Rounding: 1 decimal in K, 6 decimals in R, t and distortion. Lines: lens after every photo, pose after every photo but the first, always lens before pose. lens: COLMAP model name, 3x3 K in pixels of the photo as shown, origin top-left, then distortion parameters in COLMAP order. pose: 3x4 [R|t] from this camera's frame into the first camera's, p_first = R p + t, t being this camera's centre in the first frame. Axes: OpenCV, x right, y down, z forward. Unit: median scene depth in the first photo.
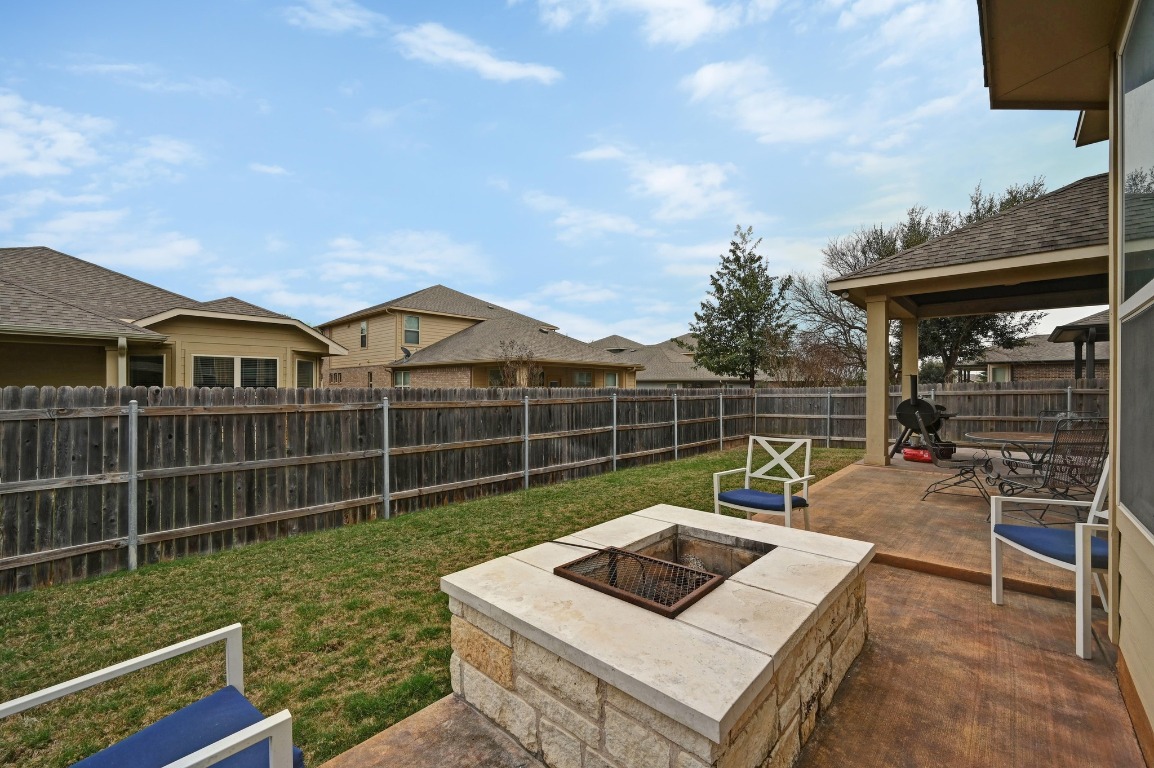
lens RADIAL K [[471.6, 0, 566.8], [0, 471.6, 386.8], [0, 0, 1]] dist [0.004441, 0.000168]
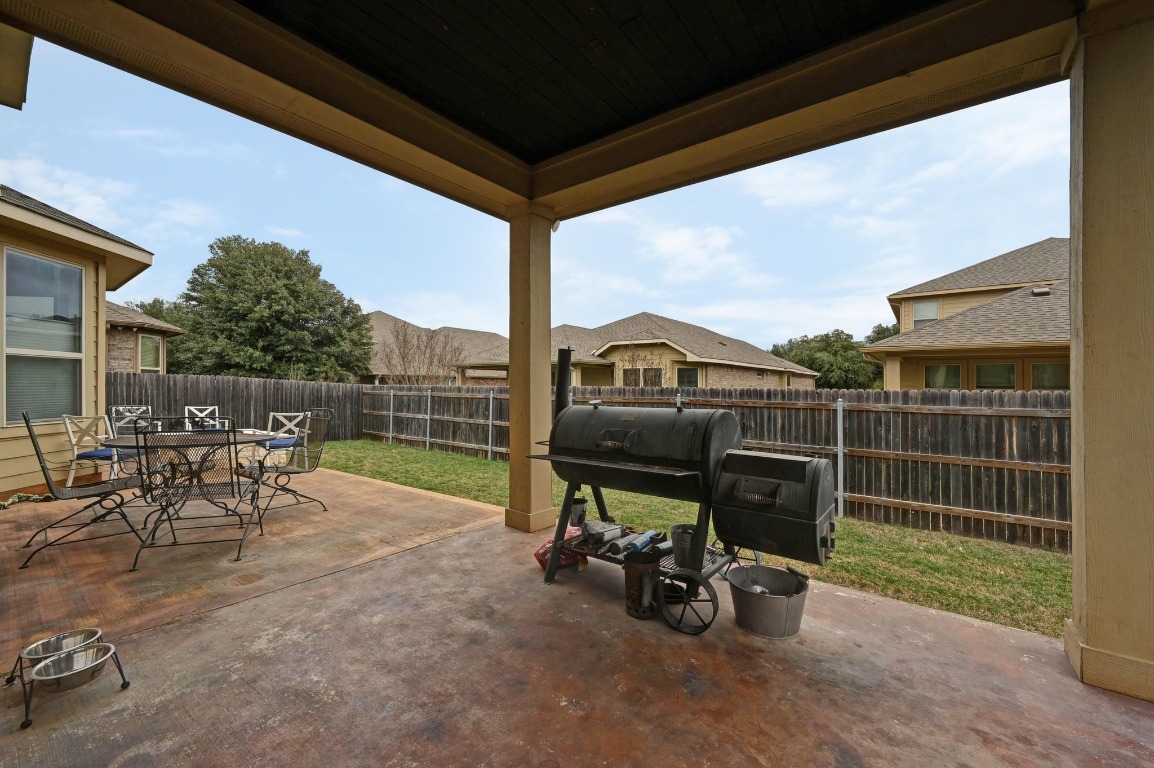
lens RADIAL K [[455.4, 0, 580.0], [0, 455.4, 385.4], [0, 0, 1]] dist [0.000215, 0.000556]
pose [[0.103977, -0.006078, -0.994561, 0.728857], [-0.006708, 0.999954, -0.006812, 0.005409], [0.994557, 0.007379, 0.103931, 0.632895]]
